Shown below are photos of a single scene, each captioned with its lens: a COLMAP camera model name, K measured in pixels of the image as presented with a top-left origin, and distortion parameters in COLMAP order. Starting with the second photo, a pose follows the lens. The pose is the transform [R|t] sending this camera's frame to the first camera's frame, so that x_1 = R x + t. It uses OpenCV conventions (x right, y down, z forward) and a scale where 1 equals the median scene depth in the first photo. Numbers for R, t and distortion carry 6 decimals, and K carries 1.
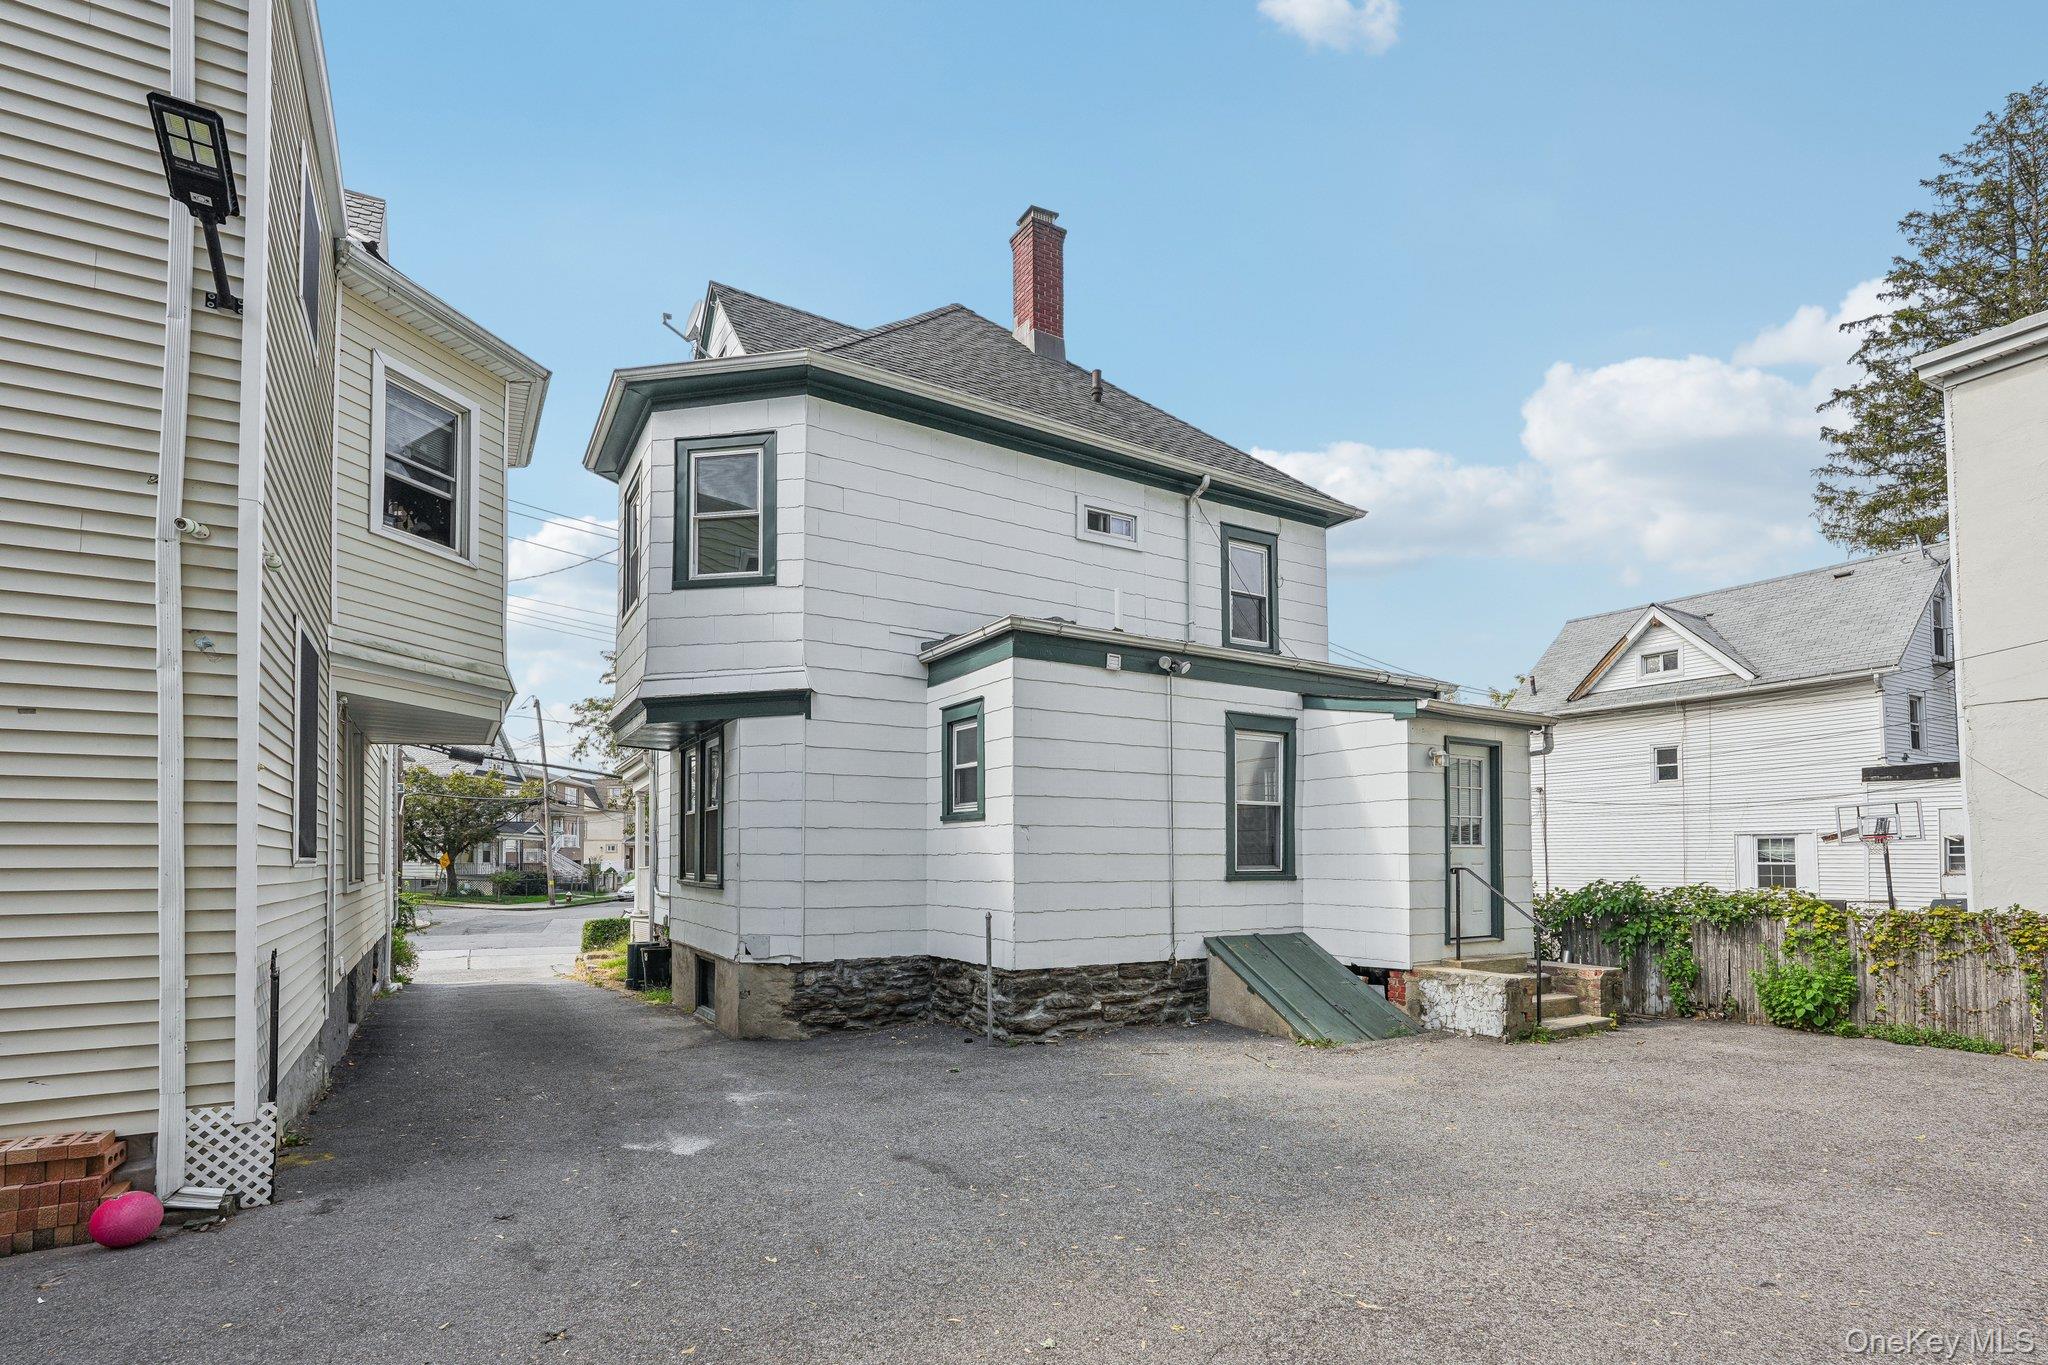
lens RADIAL K [[962.6, 0, 1024.4], [0, 962.6, 843.5], [0, 0, 1]] dist [-0.015799, 0.000184]
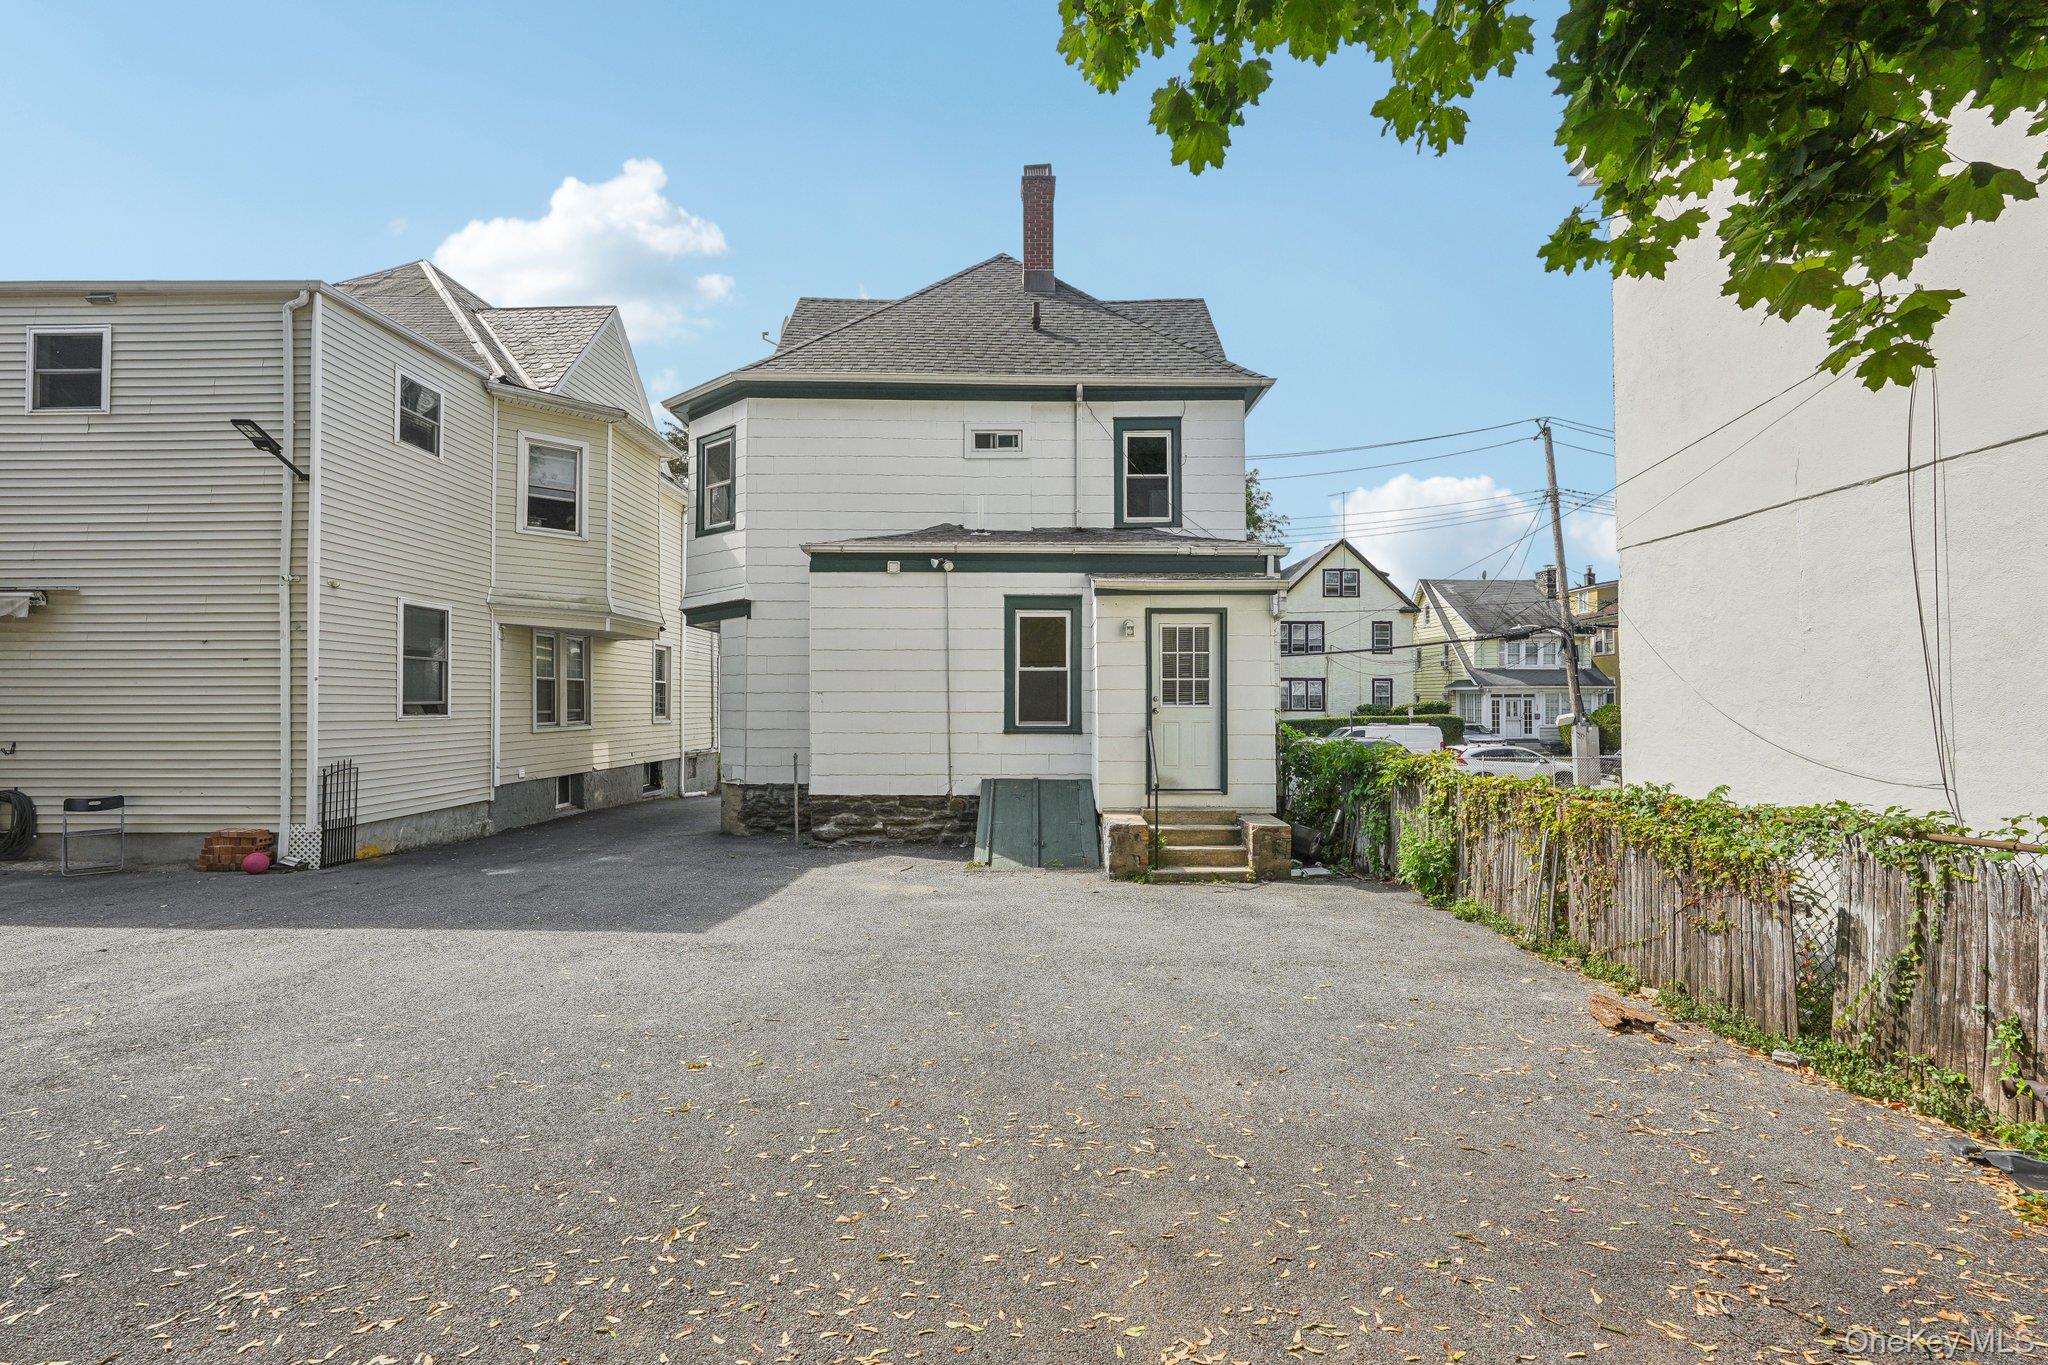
lens RADIAL K [[962.6, 0, 1031.1], [0, 962.6, 688.9], [0, 0, 1]] dist [-0.015799, 0.000184]
pose [[0.852758, -0.007669, -0.522250, 0.916554], [0.010029, 0.999948, 0.001693, -0.020917], [0.522210, -0.006681, 0.852791, -0.030206]]
